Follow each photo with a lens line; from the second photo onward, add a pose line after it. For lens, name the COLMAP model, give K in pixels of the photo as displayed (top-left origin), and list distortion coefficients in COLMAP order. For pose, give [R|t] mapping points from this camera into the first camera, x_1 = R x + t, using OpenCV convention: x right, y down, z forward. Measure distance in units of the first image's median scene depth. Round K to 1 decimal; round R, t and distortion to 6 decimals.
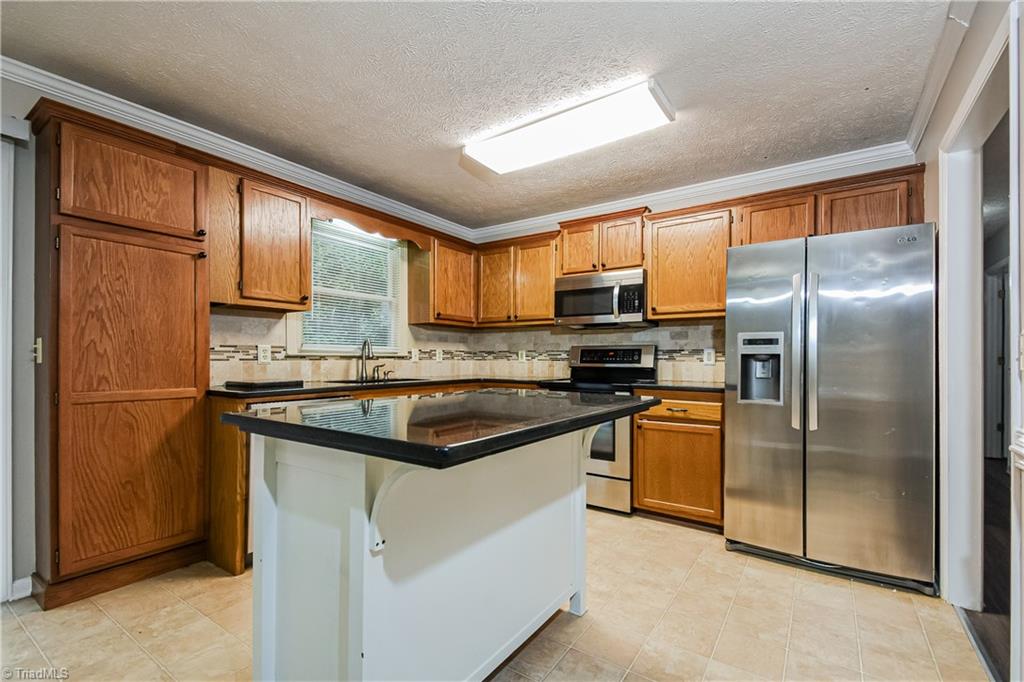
lens RADIAL K [[446.0, 0, 520.8], [0, 446.0, 358.4], [0, 0, 1]] dist [-0.007065, -0.000572]
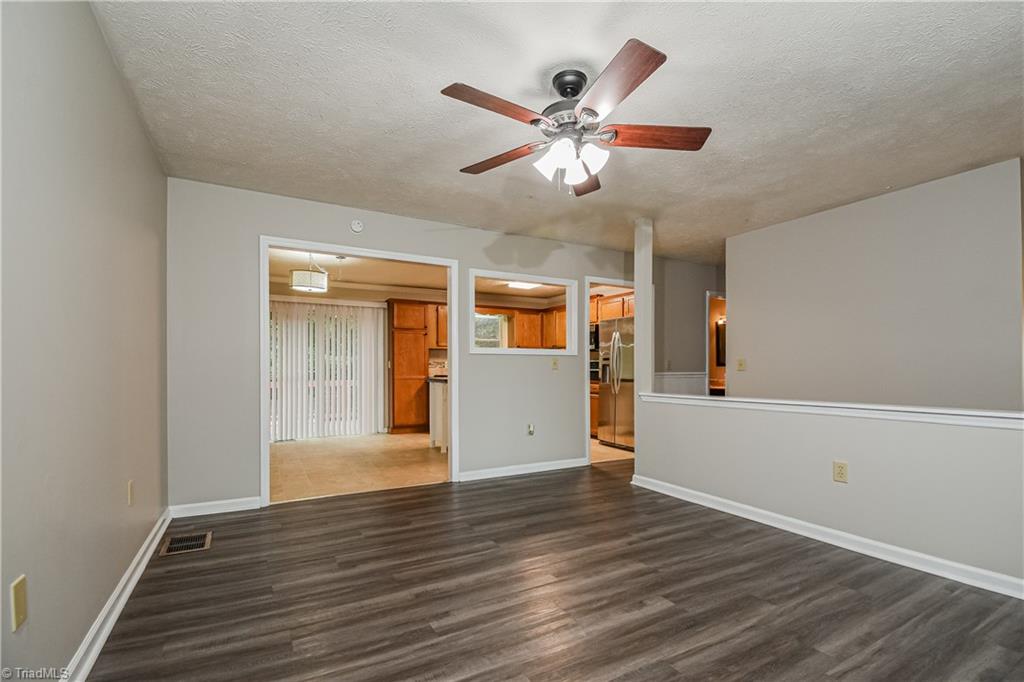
lens RADIAL K [[446.0, 0, 520.8], [0, 446.0, 358.4], [0, 0, 1]] dist [-0.007065, -0.000572]
pose [[0.894057, -0.012648, -0.447775, 0.905473], [0.007361, 0.999881, -0.013546, -0.007862], [0.447893, 0.008815, 0.894044, -1.067961]]
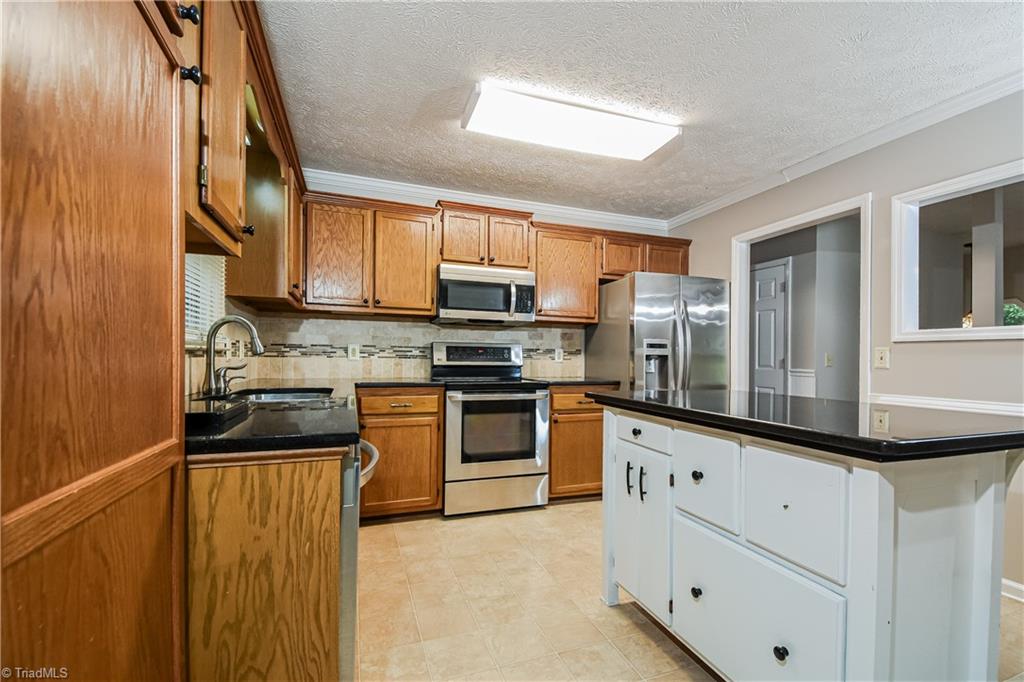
lens RADIAL K [[446.0, 0, 520.8], [0, 446.0, 358.4], [0, 0, 1]] dist [-0.007065, -0.000572]
pose [[0.577299, 0.001534, 0.816531, -0.595852], [-0.010050, 0.999936, 0.005227, -0.001616], [-0.816471, -0.011224, 0.577277, 0.408375]]
